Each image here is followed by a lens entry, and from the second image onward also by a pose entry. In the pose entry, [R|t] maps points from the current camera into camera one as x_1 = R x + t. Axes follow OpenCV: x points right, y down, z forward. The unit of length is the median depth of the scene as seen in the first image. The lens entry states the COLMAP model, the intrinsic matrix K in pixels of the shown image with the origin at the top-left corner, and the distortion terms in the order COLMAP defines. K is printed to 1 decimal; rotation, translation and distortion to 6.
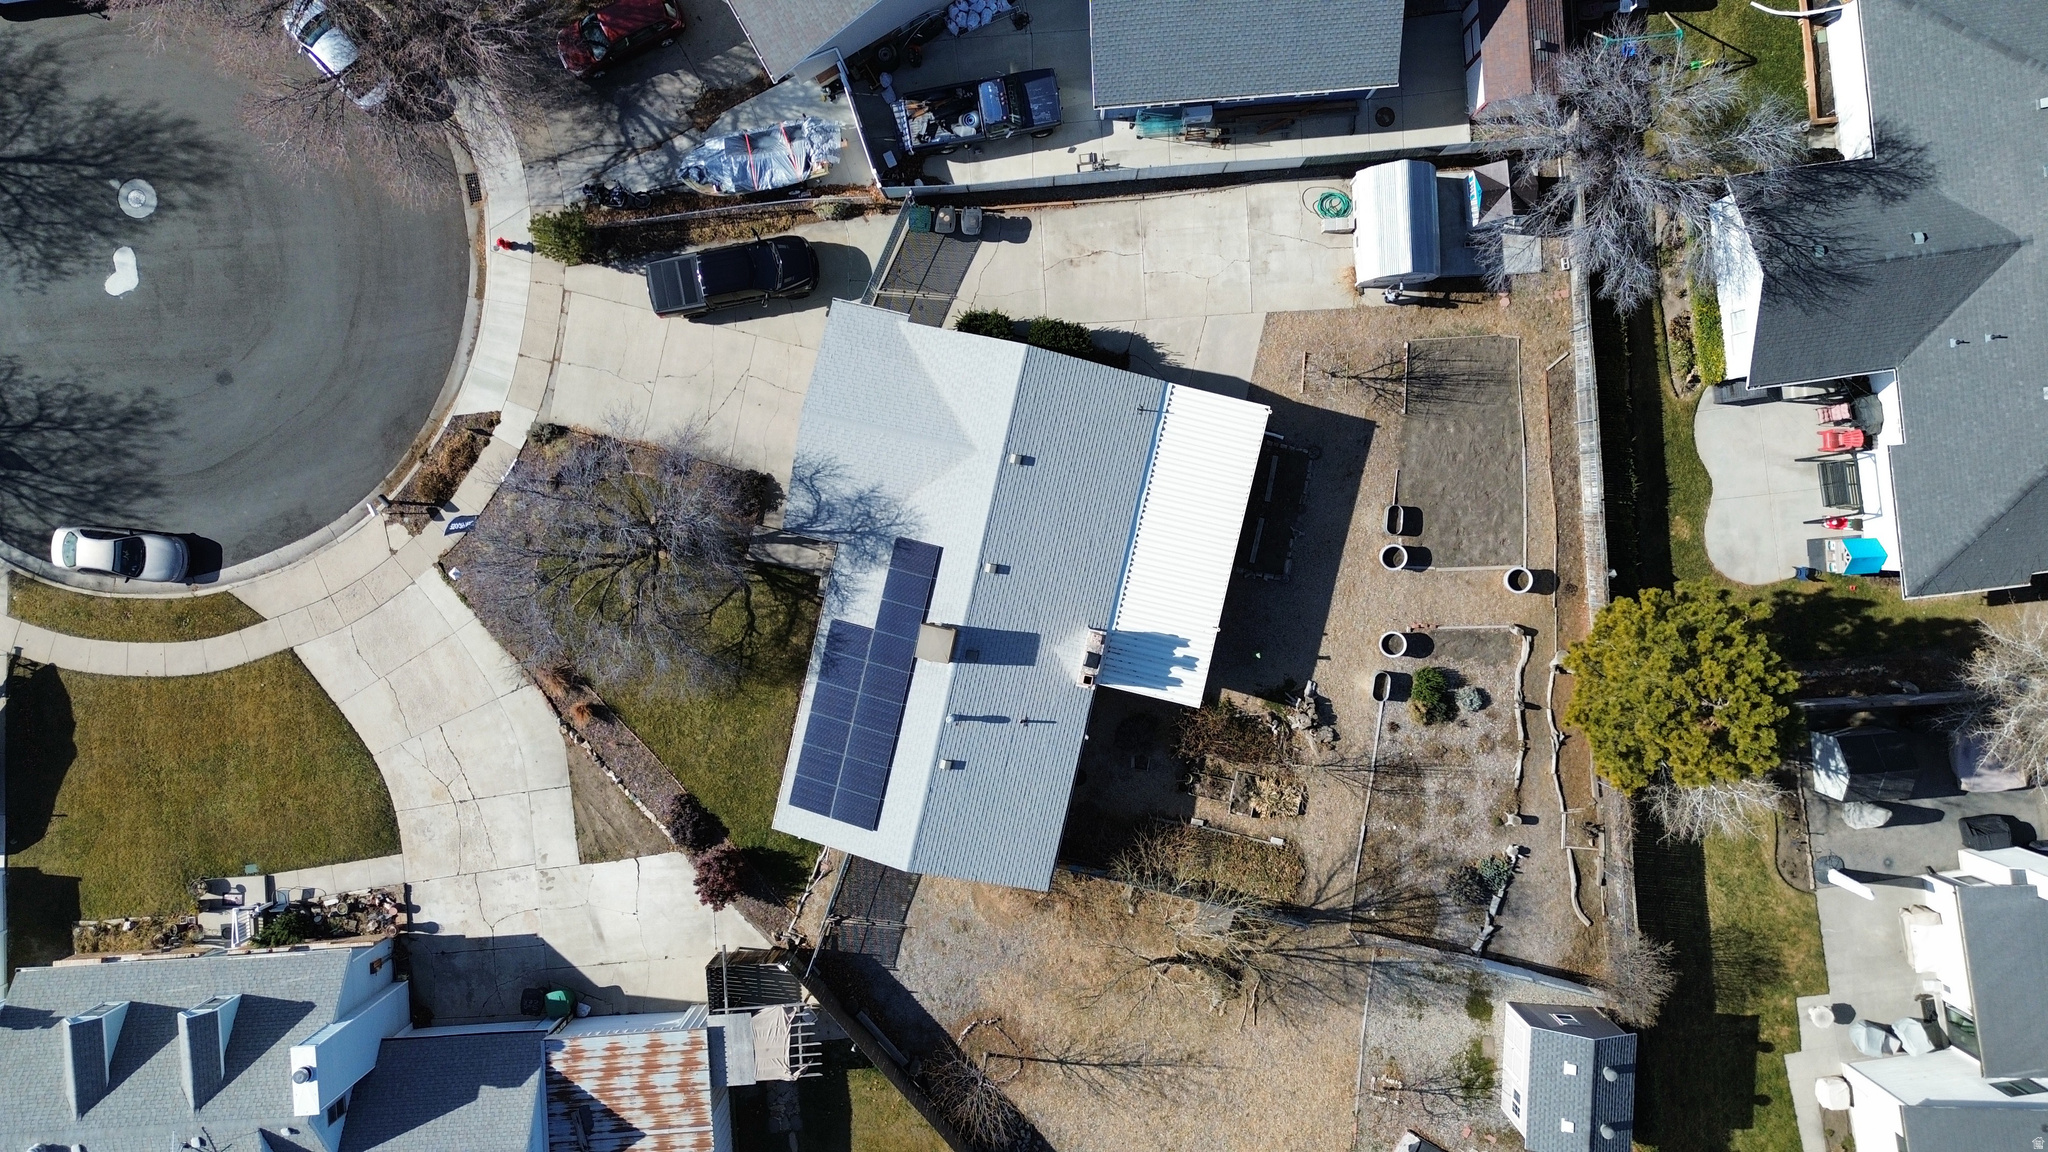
lens RADIAL K [[1538.4, 0, 1049.1], [0, 1538.4, 549.5], [0, 0, 1]] dist [0.074301, 0.002068]
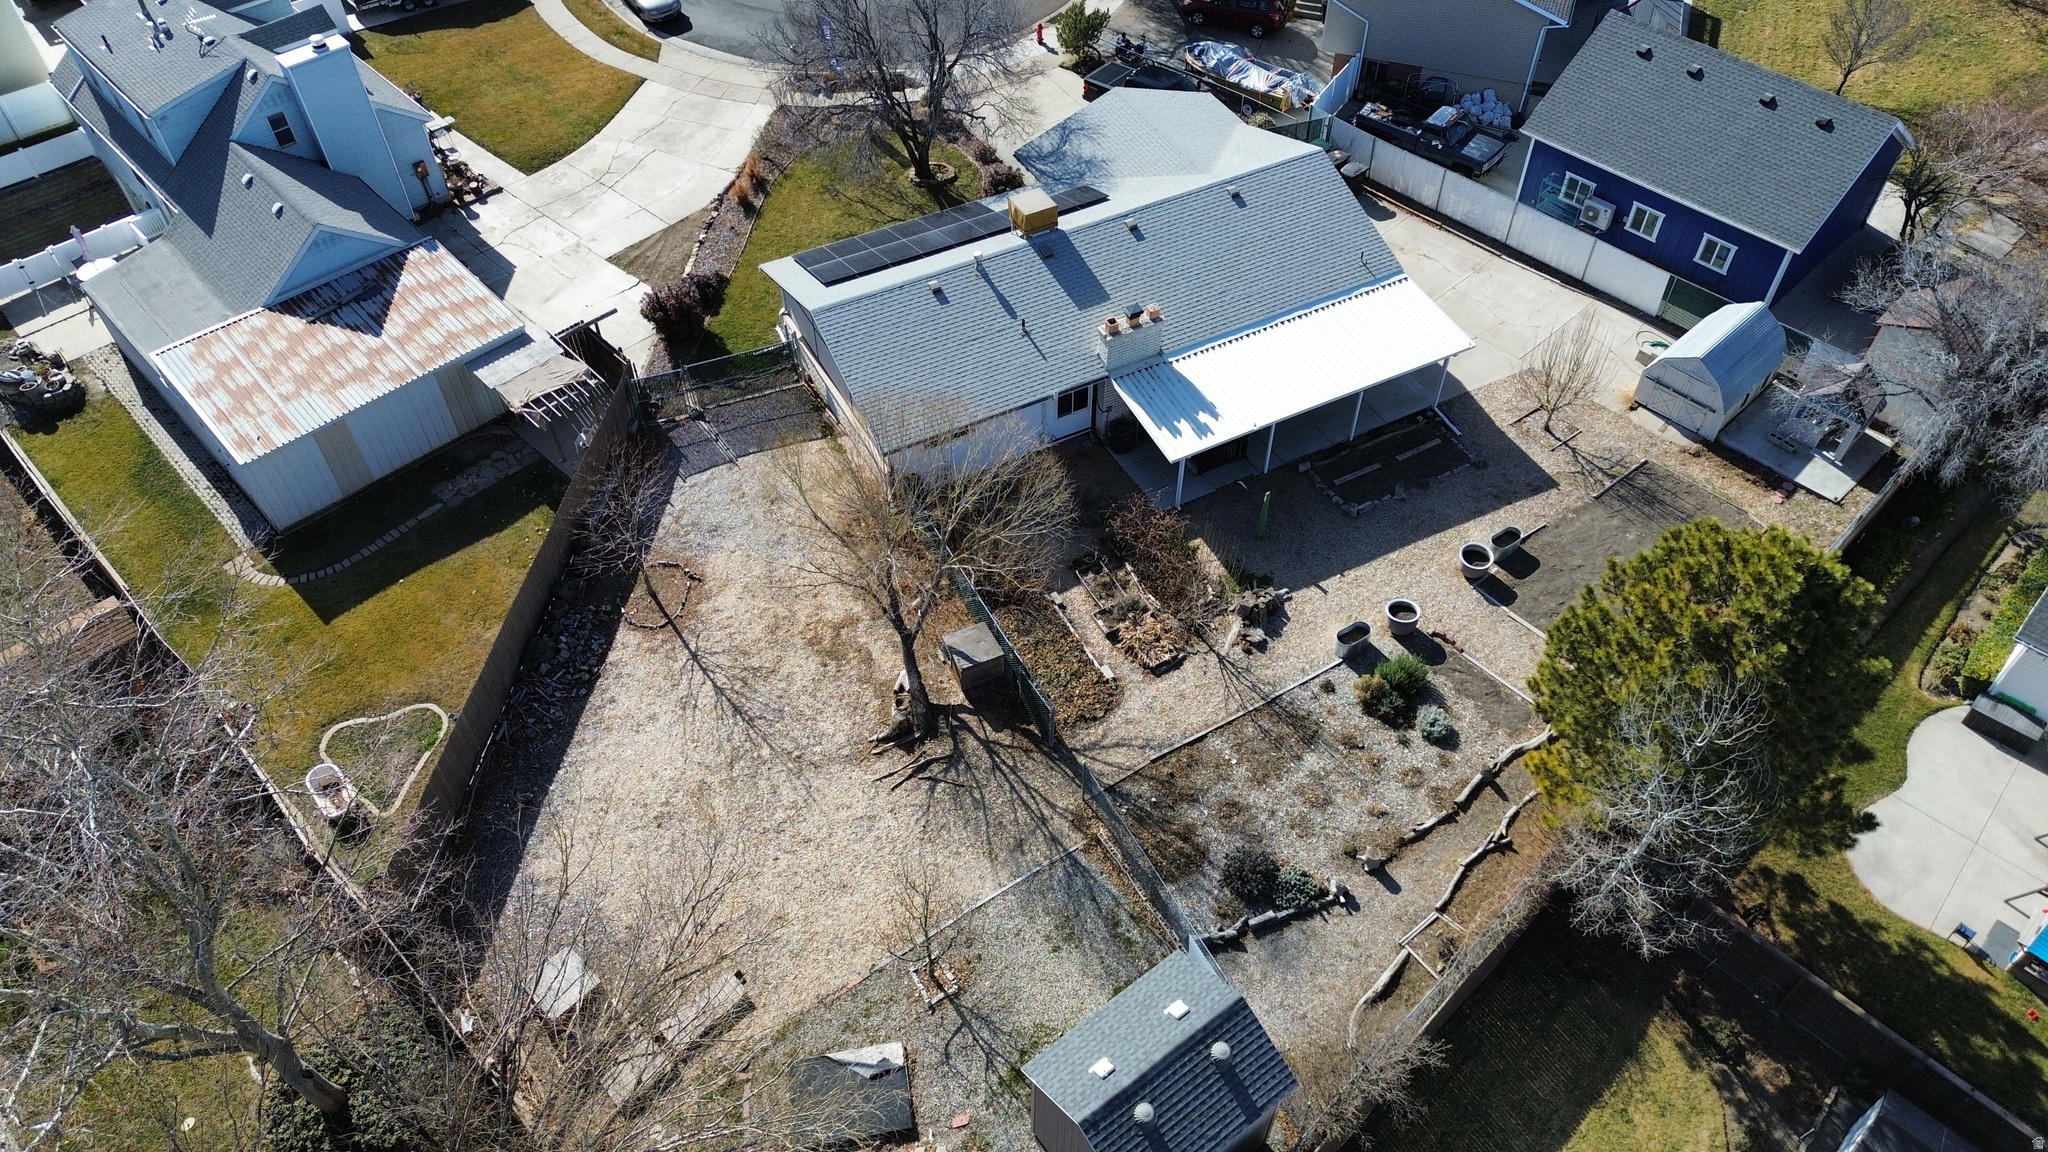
lens RADIAL K [[1463.2, 0, 1024.0], [0, 1463.2, 576.0], [0, 0, 1]] dist [0.049460, -0.002888]
pose [[0.646617, 0.578674, -0.497014, 0.446127], [-0.762441, 0.469893, -0.444841, 0.511539], [-0.023875, 0.666586, 0.745046, 0.446255]]
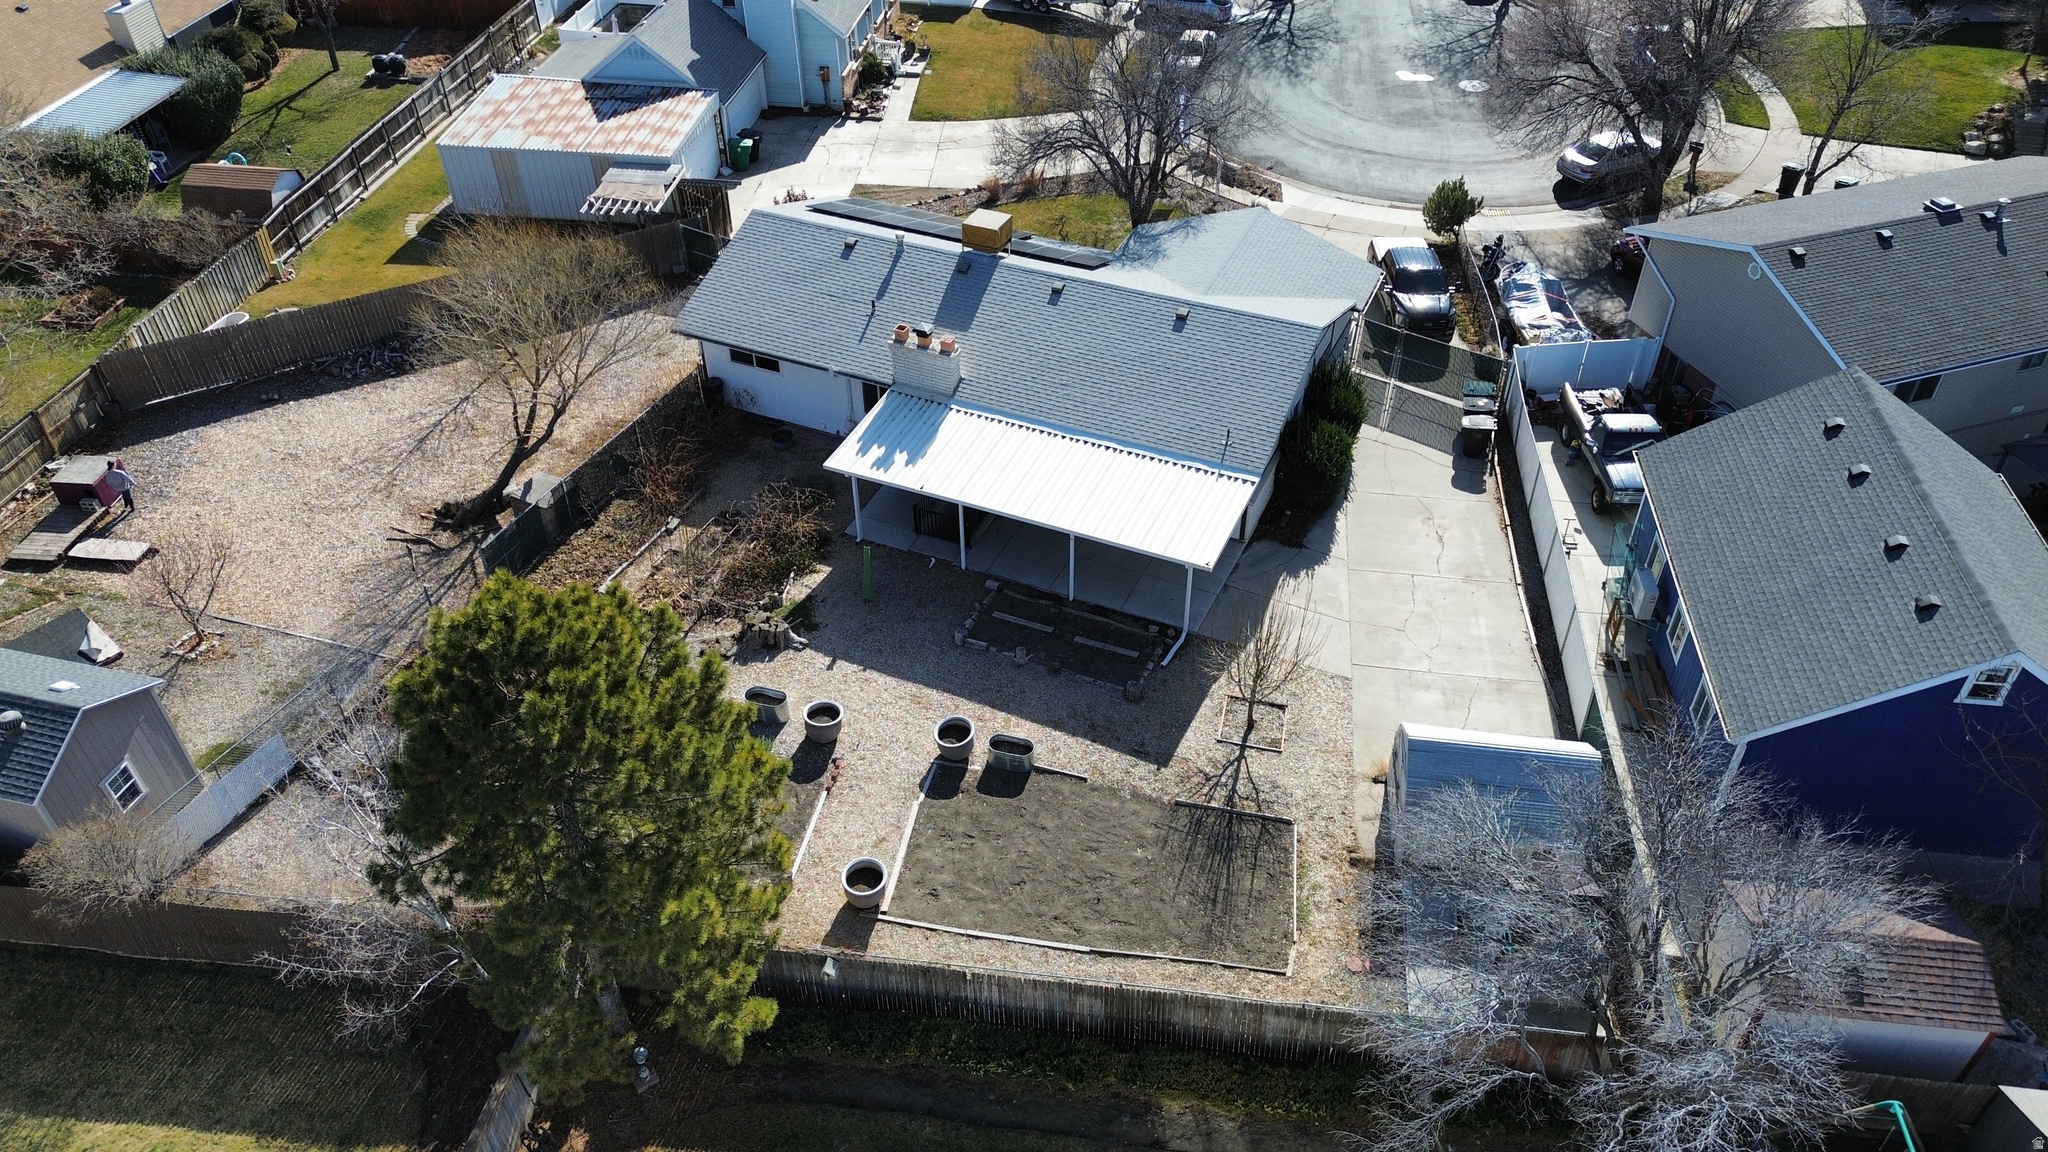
lens RADIAL K [[1444.2, 0, 1024.0], [0, 1444.2, 576.0], [0, 0, 1]] dist [0.065122, 0.001167]
pose [[-0.201056, 0.637011, -0.744173, 0.610899], [-0.979523, -0.138913, 0.145732, -0.100171], [-0.010542, 0.758235, 0.651897, 0.554091]]
